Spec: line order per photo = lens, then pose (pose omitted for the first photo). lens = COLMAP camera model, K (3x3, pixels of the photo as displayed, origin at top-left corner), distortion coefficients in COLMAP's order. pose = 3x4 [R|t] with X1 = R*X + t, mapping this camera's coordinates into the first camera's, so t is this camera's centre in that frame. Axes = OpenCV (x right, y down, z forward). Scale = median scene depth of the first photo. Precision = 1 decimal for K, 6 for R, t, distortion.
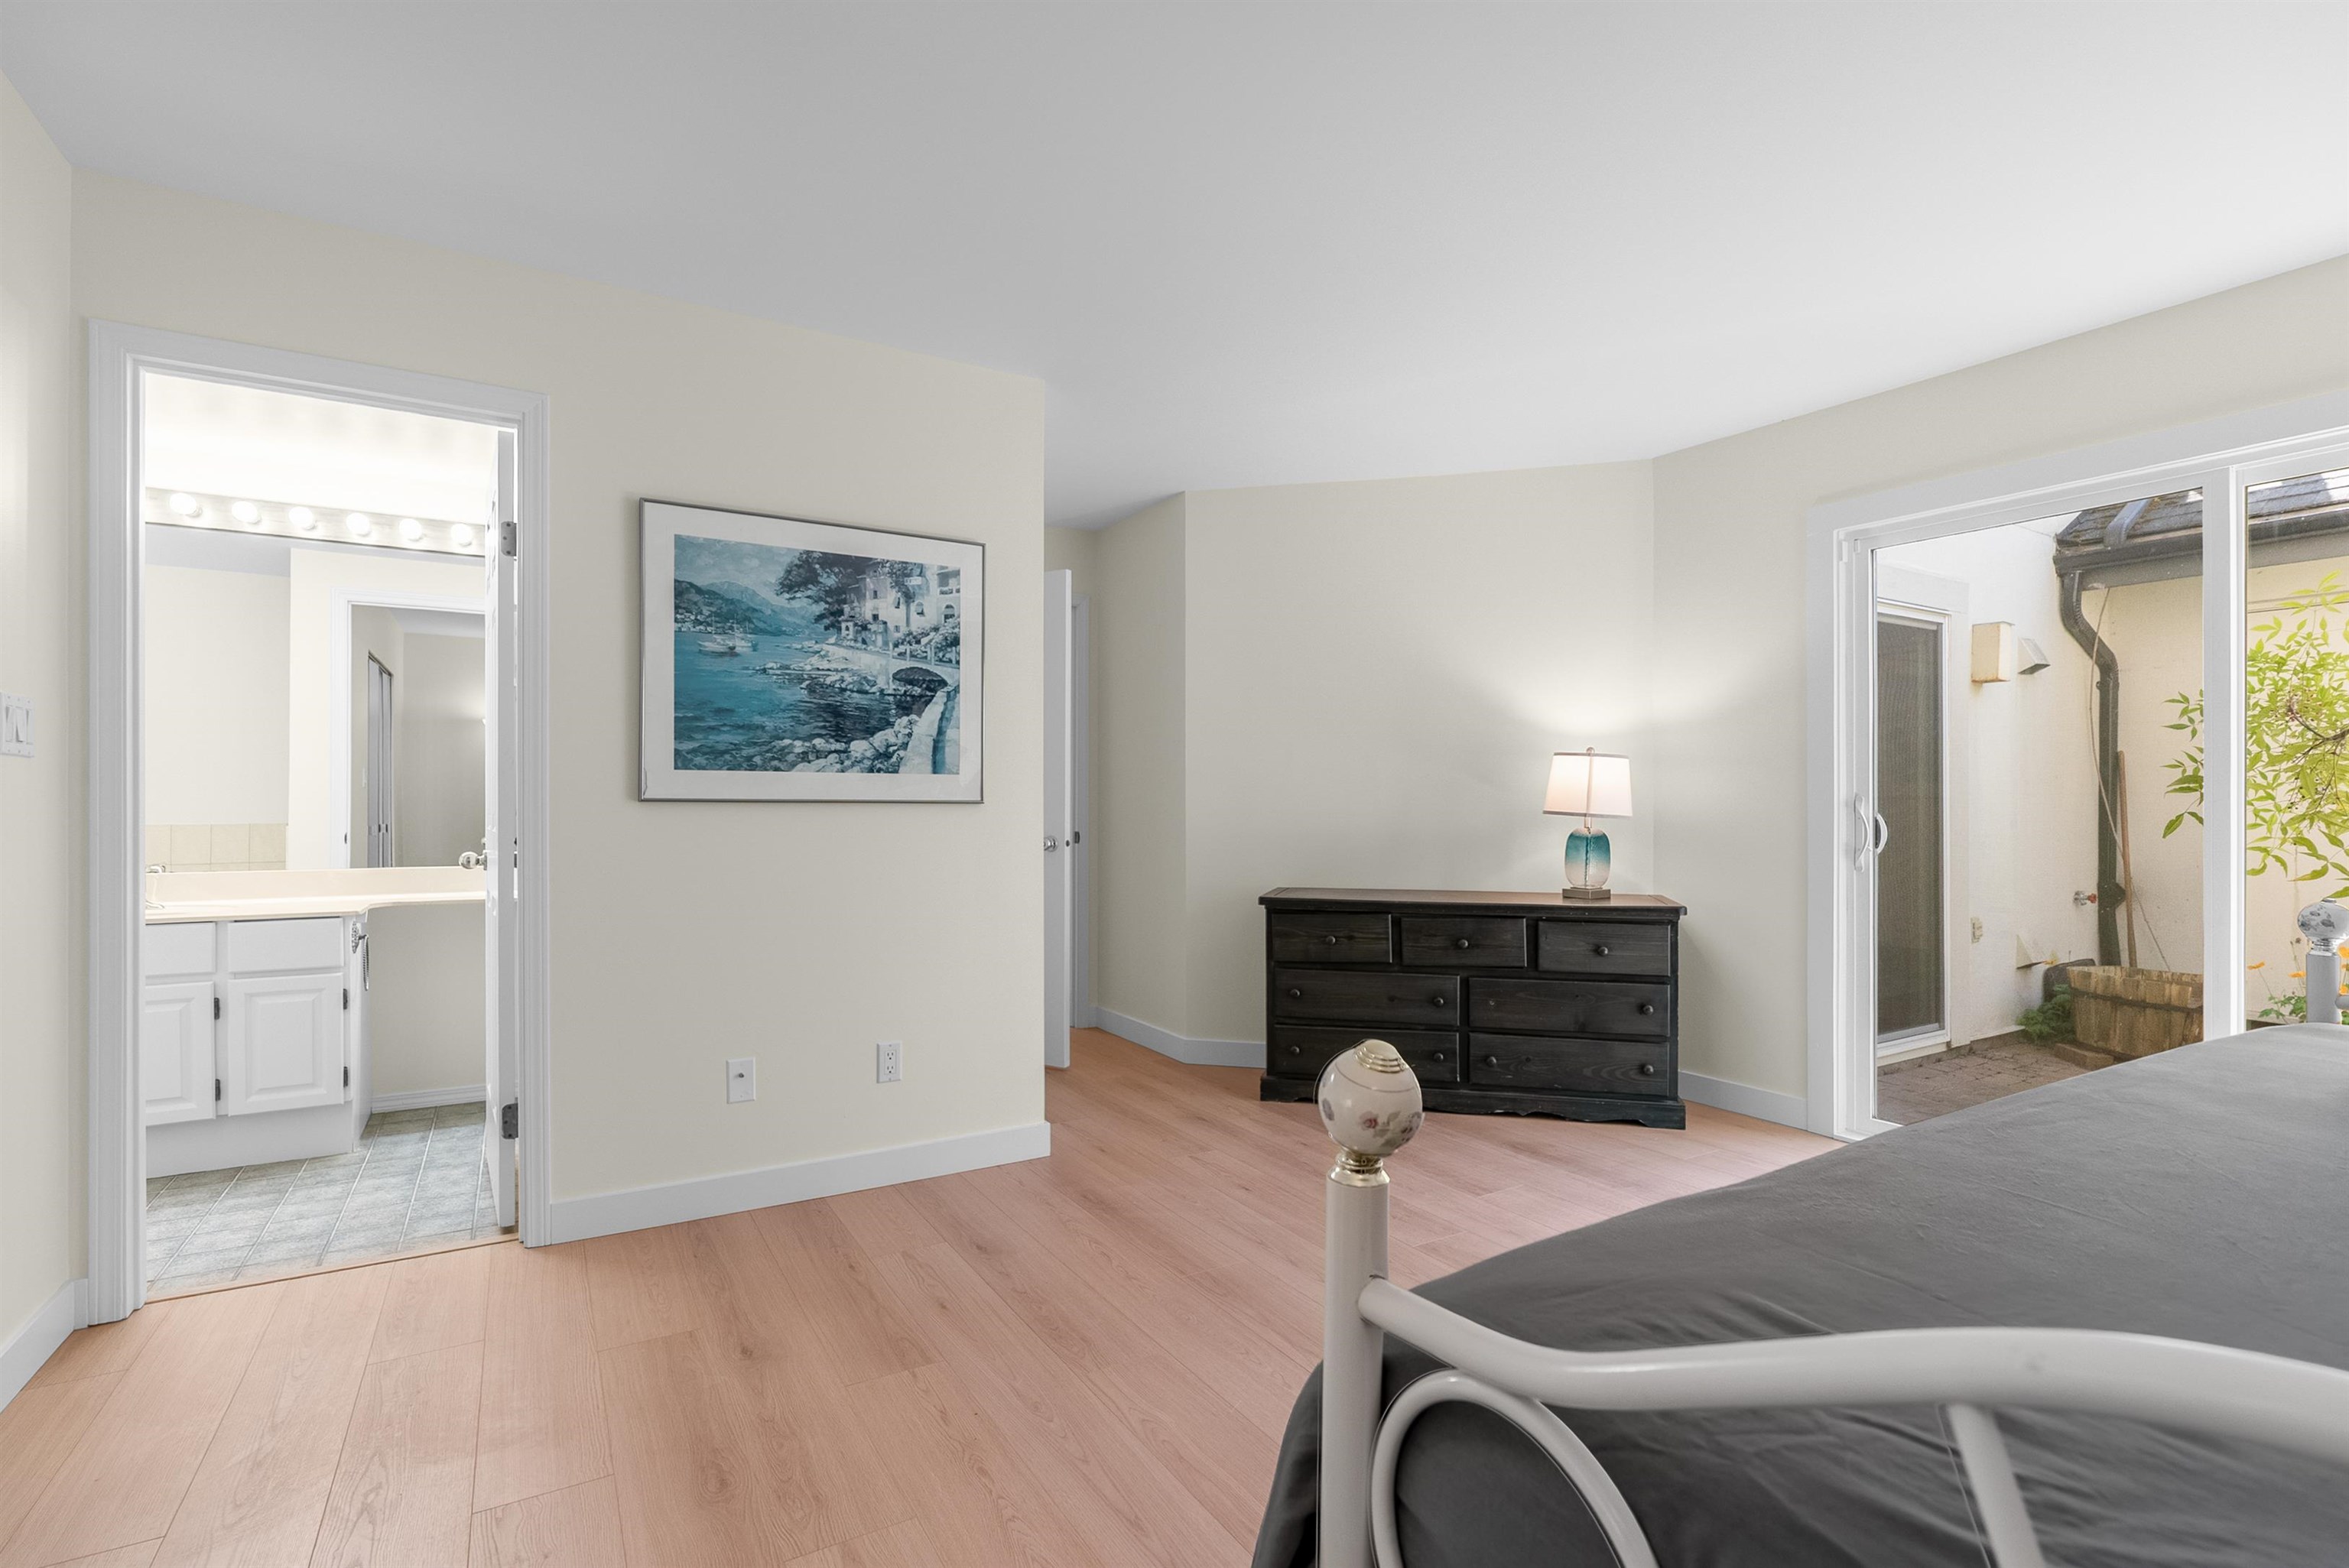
lens RADIAL K [[1091.0, 0, 1170.4], [0, 1091.0, 795.6], [0, 0, 1]] dist [-0.008178, 0.001319]
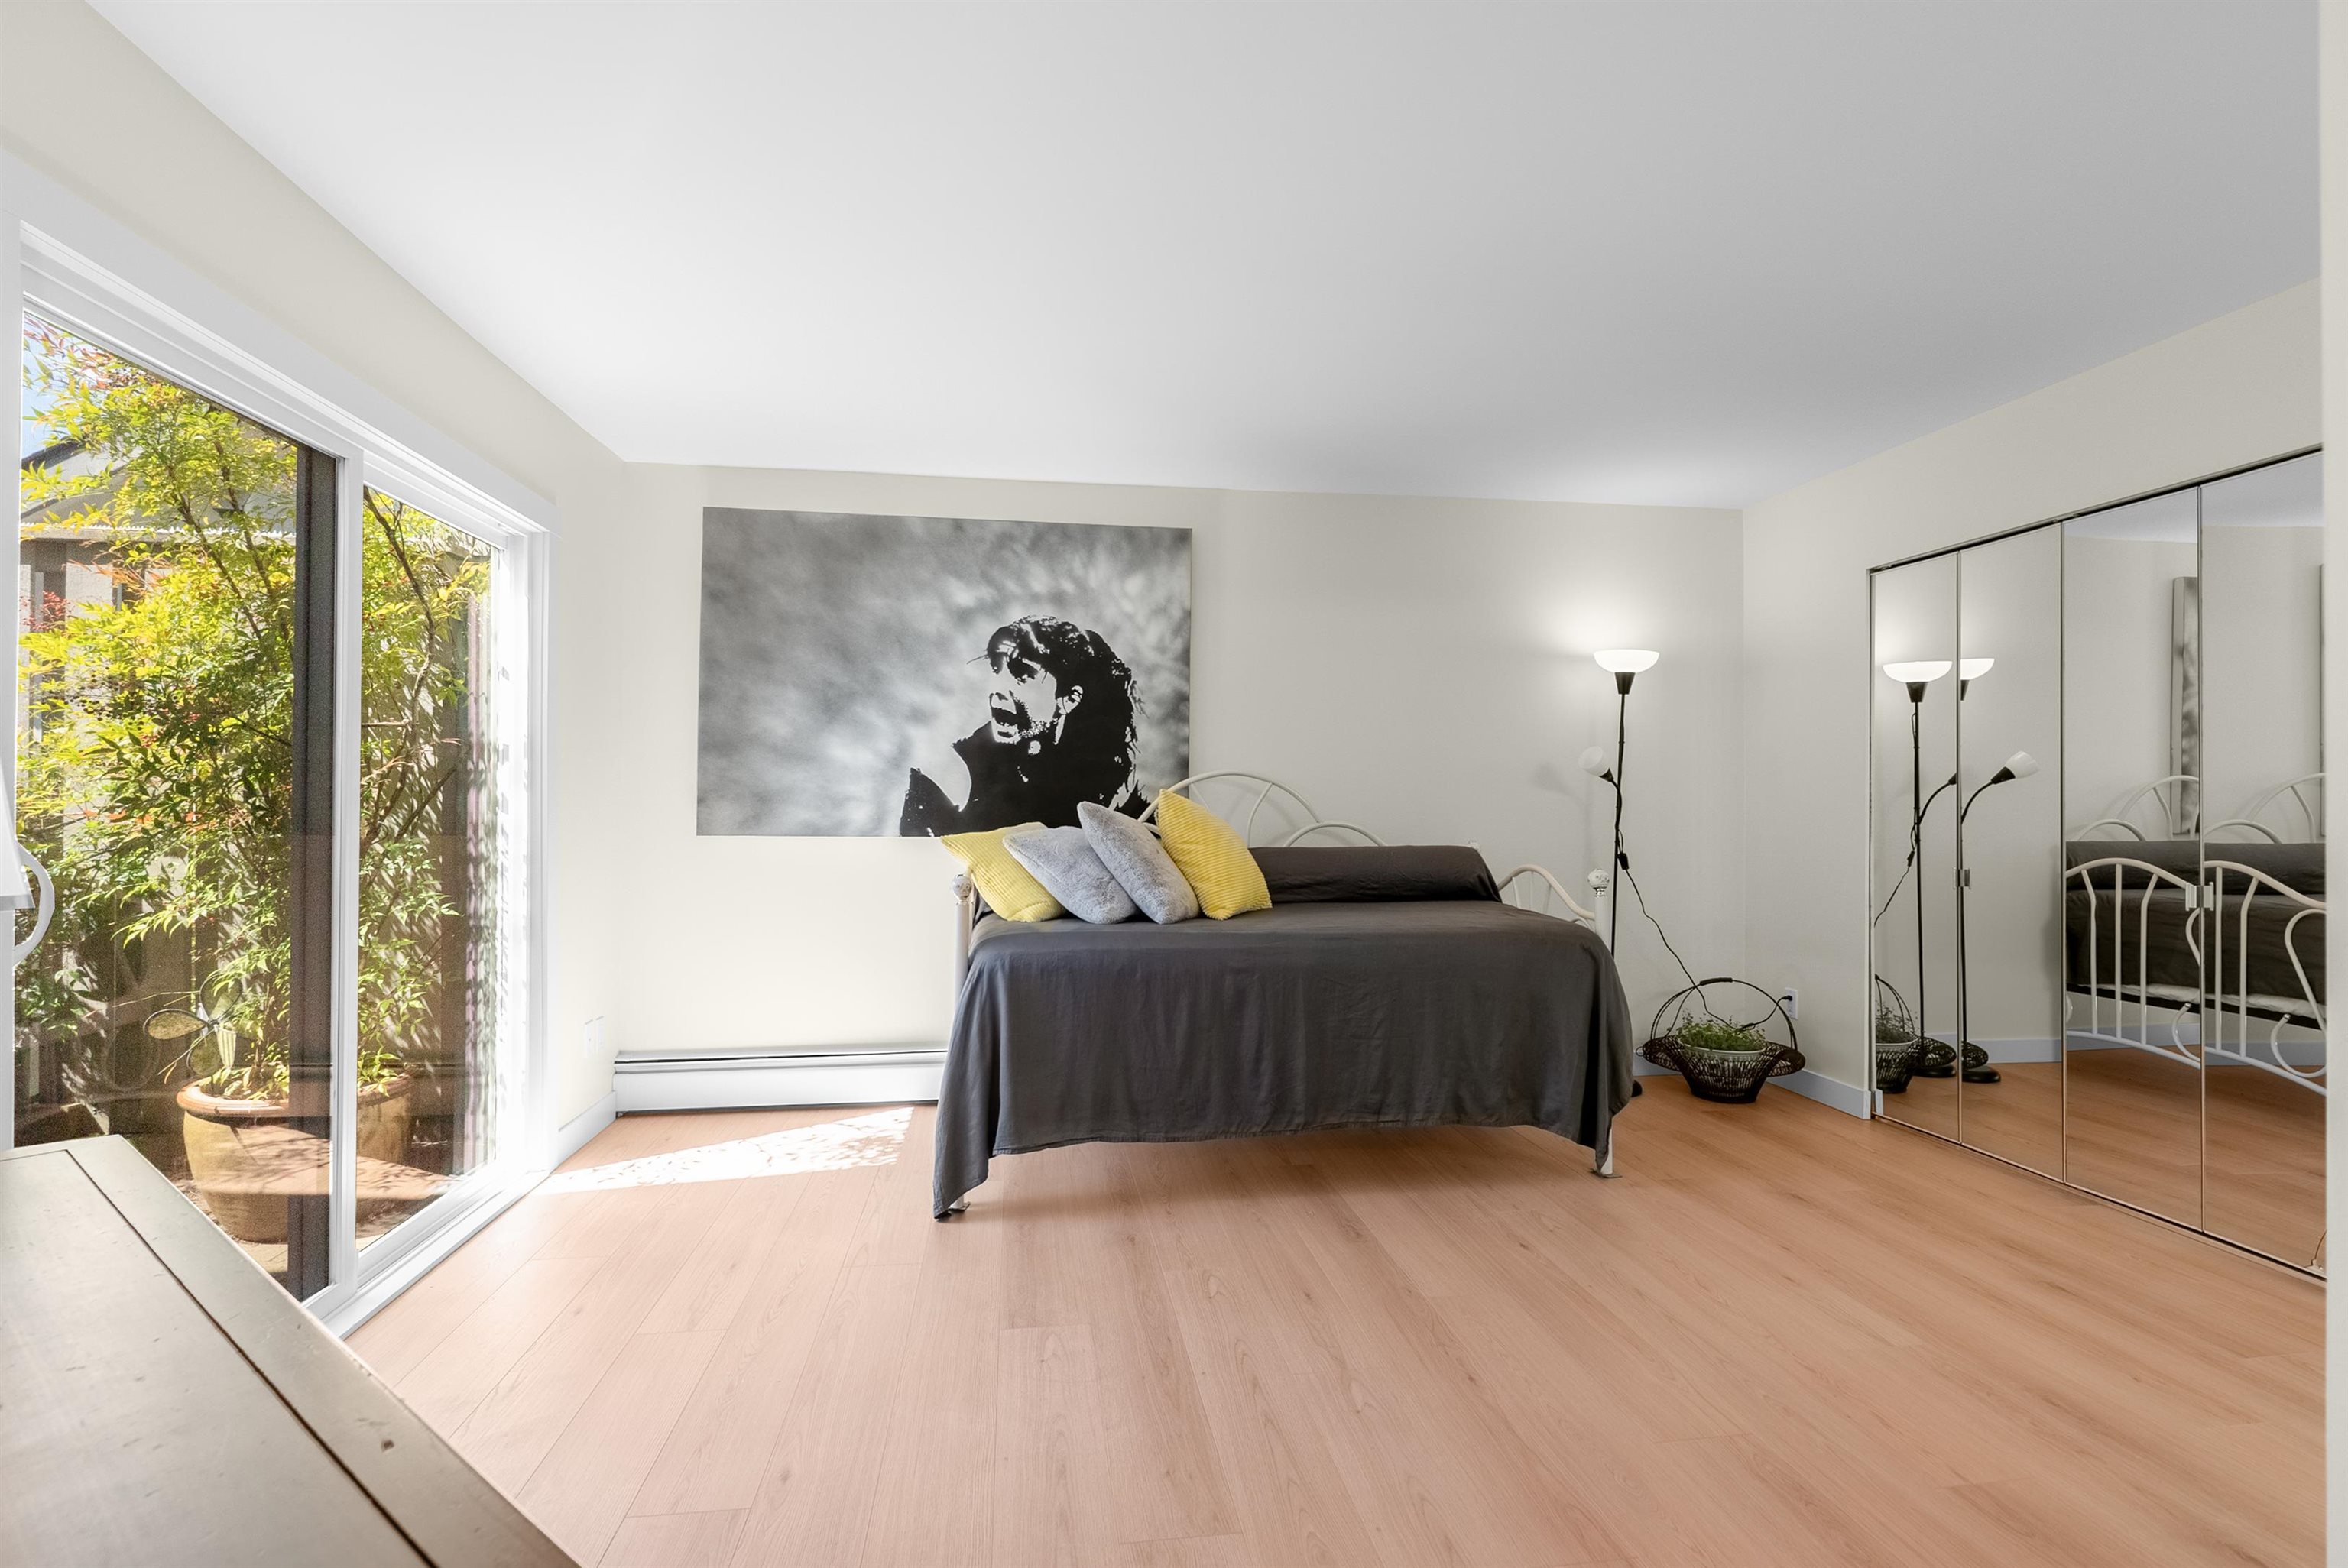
lens RADIAL K [[1090.5, 0, 1177.6], [0, 1090.5, 787.5], [0, 0, 1]] dist [-0.008178, 0.001319]
pose [[-0.922253, 0.003465, 0.386573, 0.005312], [-0.004270, 0.999808, -0.019147, -0.005902], [-0.386564, -0.019309, -0.922060, 1.133929]]
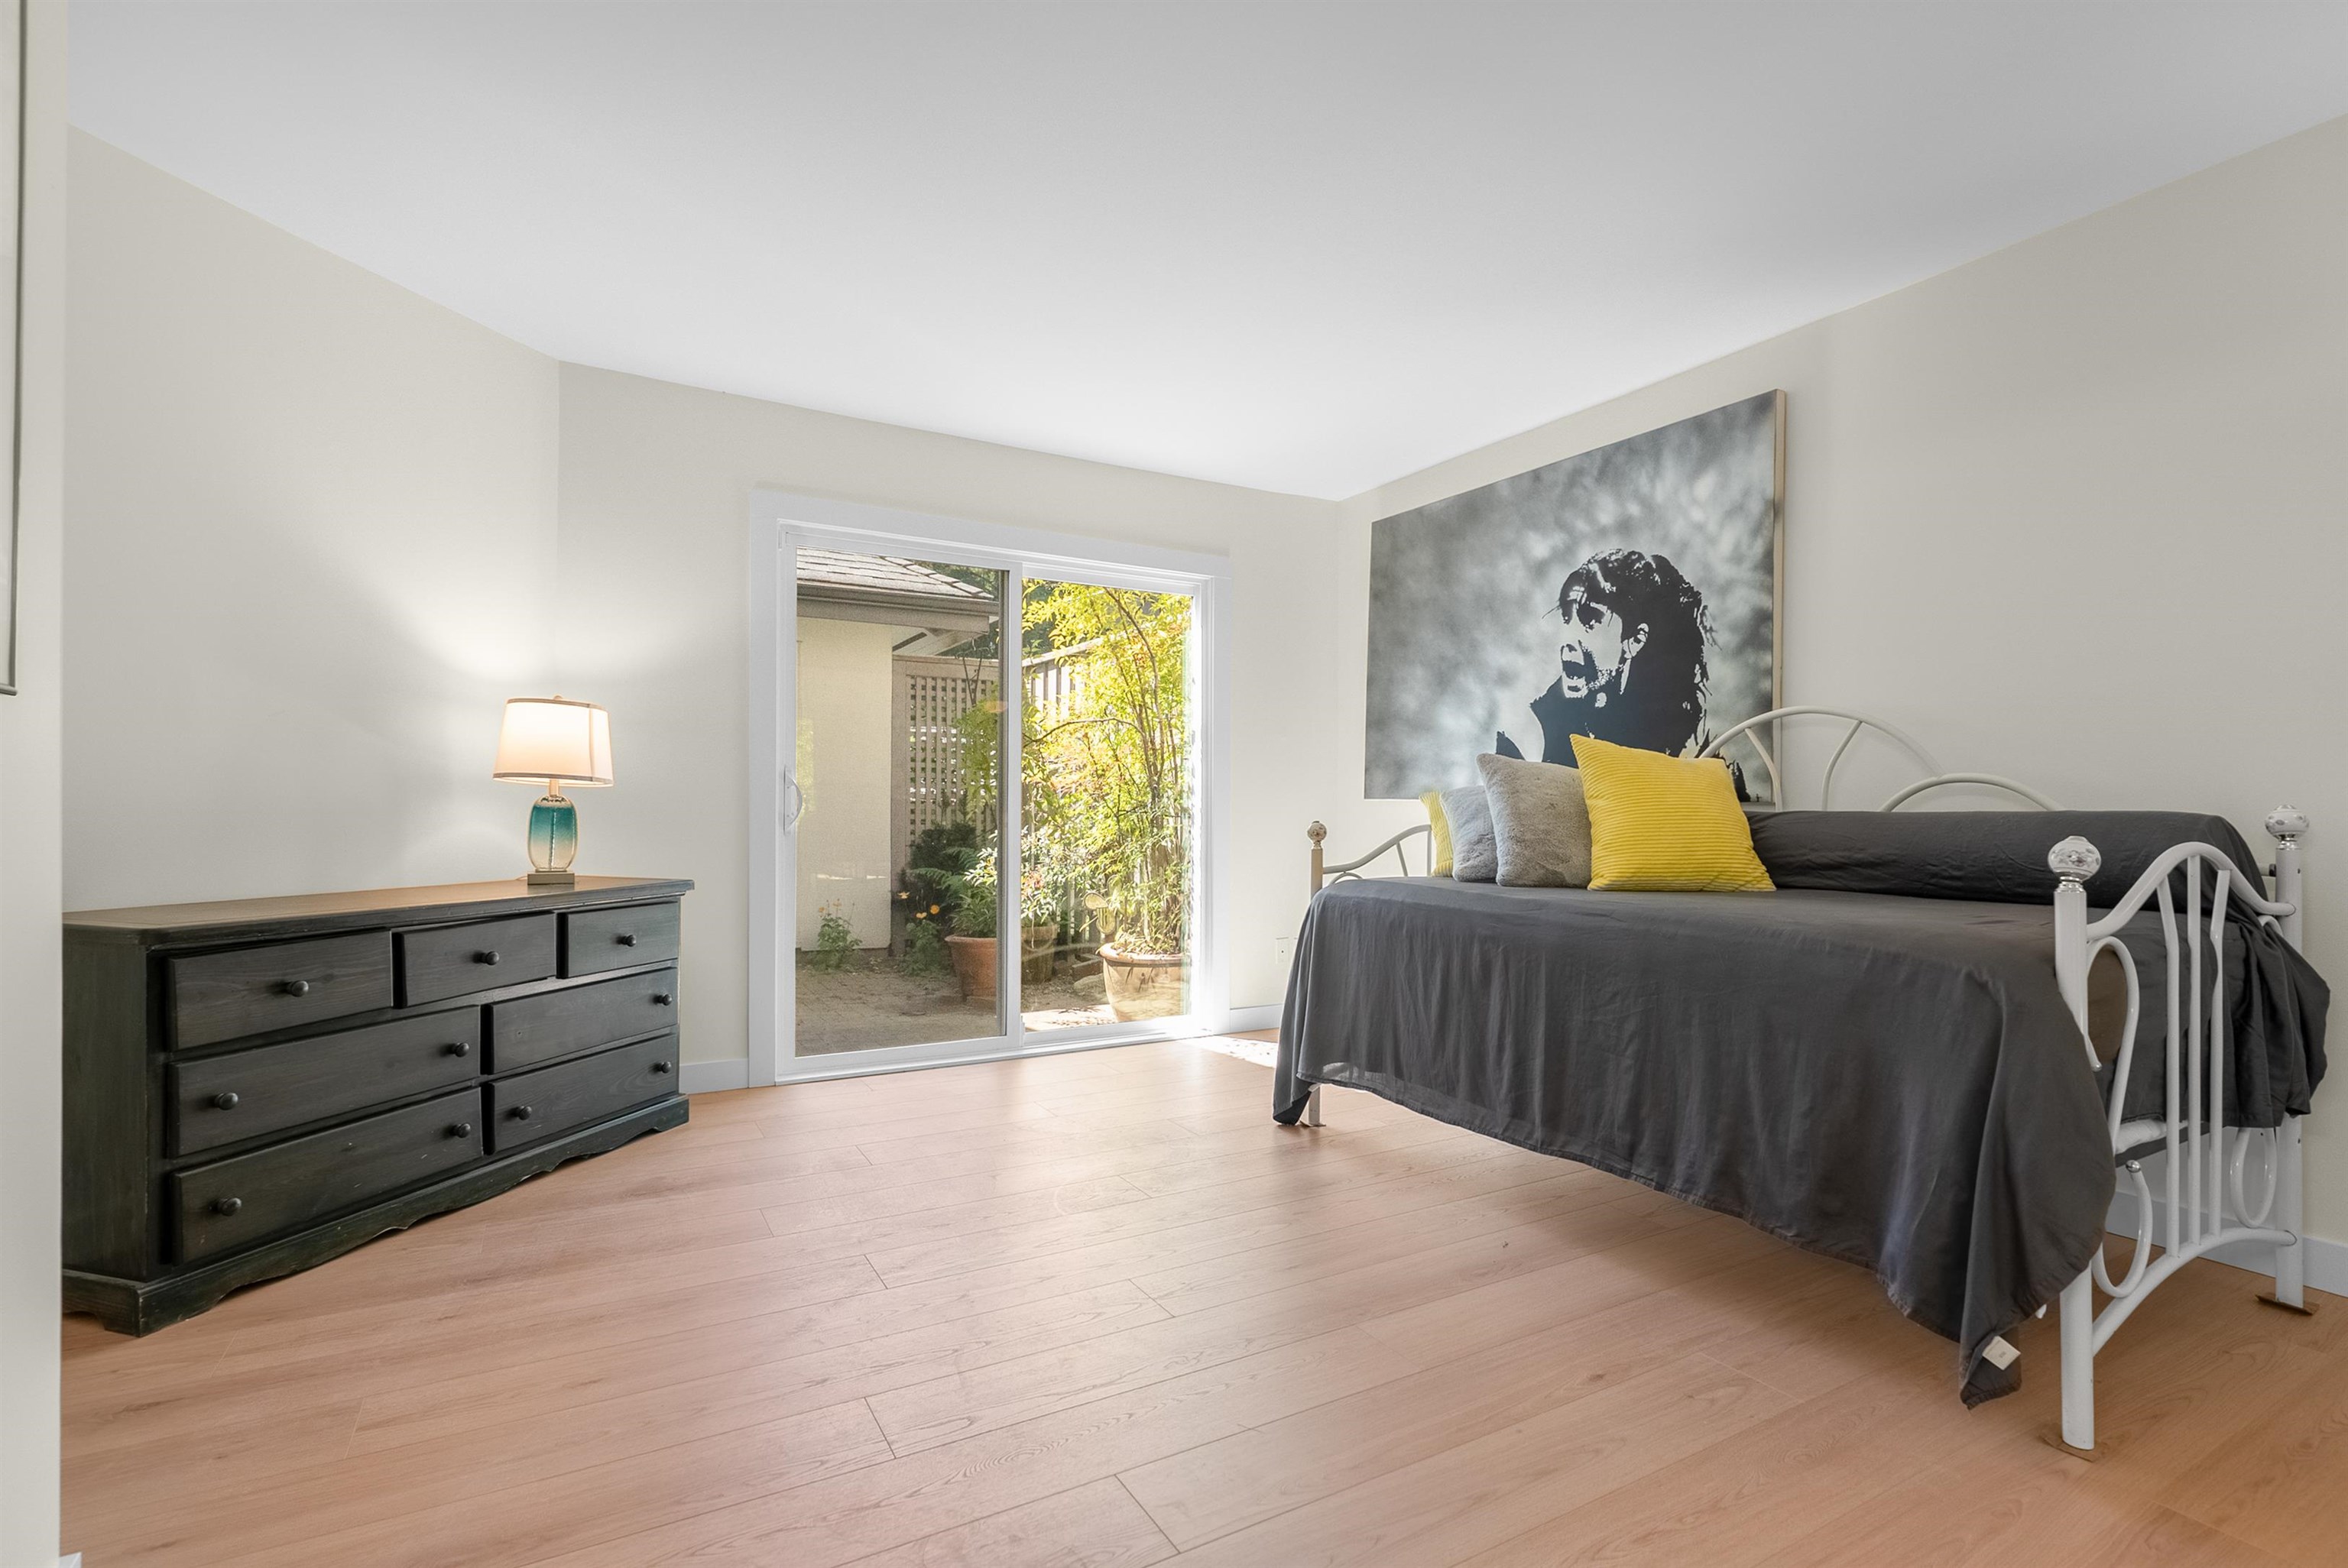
lens RADIAL K [[1090.5, 0, 1178.1], [0, 1090.5, 805.8], [0, 0, 1]] dist [-0.008178, 0.001319]
pose [[0.020286, -0.000142, 0.999794, -0.422505], [-0.010436, 0.999945, 0.000354, 0.032055], [-0.999740, -0.010441, 0.020283, 0.540480]]
